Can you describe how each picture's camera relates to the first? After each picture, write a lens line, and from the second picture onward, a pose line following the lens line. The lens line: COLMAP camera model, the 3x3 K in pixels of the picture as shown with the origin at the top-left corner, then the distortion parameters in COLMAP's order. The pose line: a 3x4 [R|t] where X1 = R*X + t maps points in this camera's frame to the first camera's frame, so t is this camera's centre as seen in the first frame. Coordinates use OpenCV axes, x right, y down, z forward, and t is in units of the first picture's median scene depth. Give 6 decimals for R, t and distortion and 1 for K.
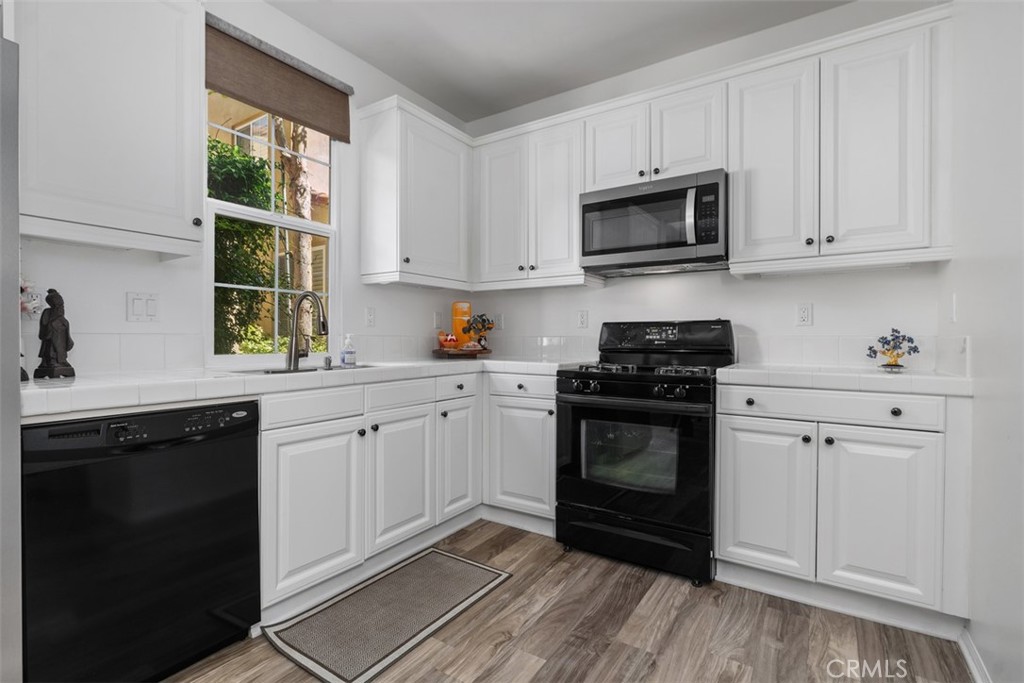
lens RADIAL K [[479.5, 0, 510.1], [0, 479.5, 340.8], [0, 0, 1]] dist [-0.003691, -0.000403]
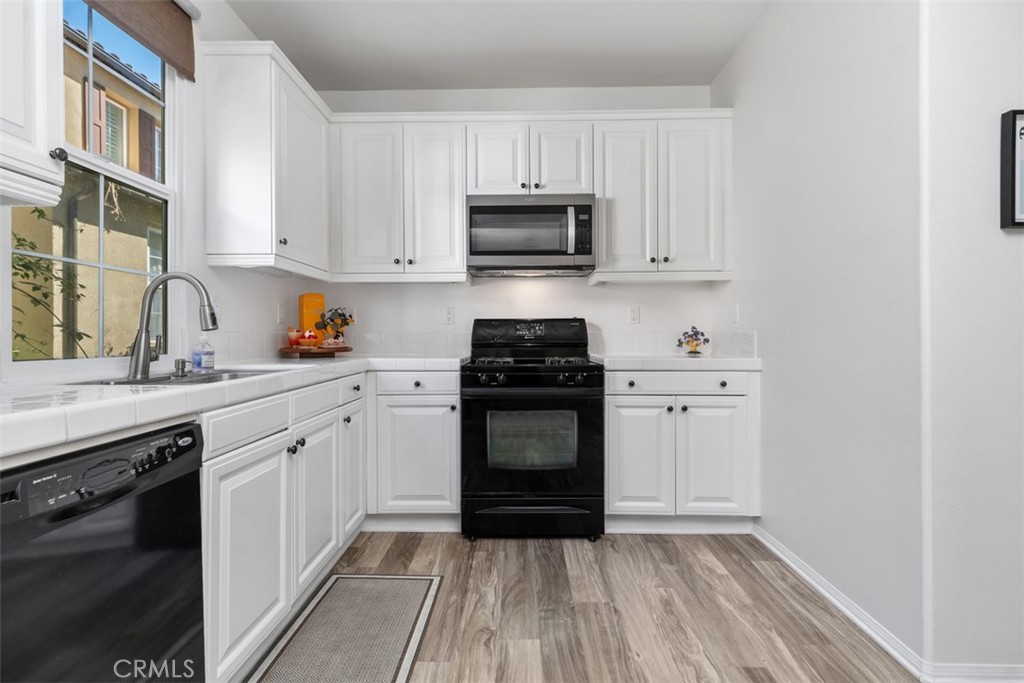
lens RADIAL K [[469.2, 0, 509.1], [0, 469.2, 334.4], [0, 0, 1]] dist [0.005559, -0.000047]
pose [[0.844977, -0.003544, 0.534790, -0.370718], [0.007383, 0.999960, -0.005039, 0.001452], [-0.534751, 0.008206, 0.844970, 0.109259]]
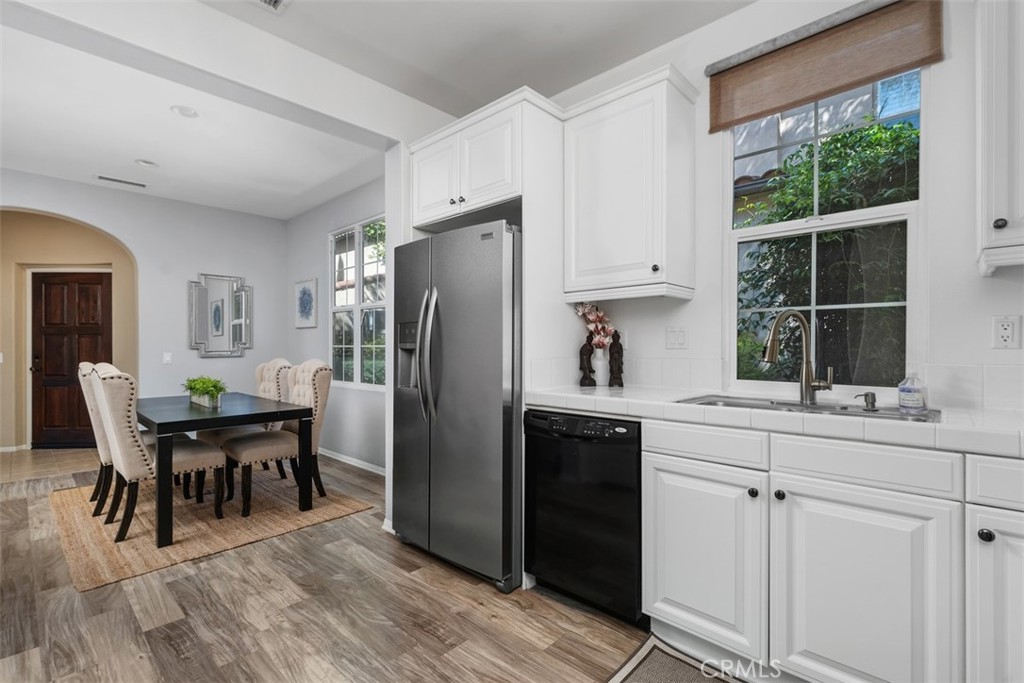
lens RADIAL K [[463.8, 0, 508.3], [0, 463.8, 343.4], [0, 0, 1]] dist [0.006090, -0.000079]
pose [[-0.168721, -0.005206, -0.985650, 0.433488], [-0.002436, 0.999985, -0.004865, -0.038923], [0.985661, 0.001580, -0.168731, 0.639090]]
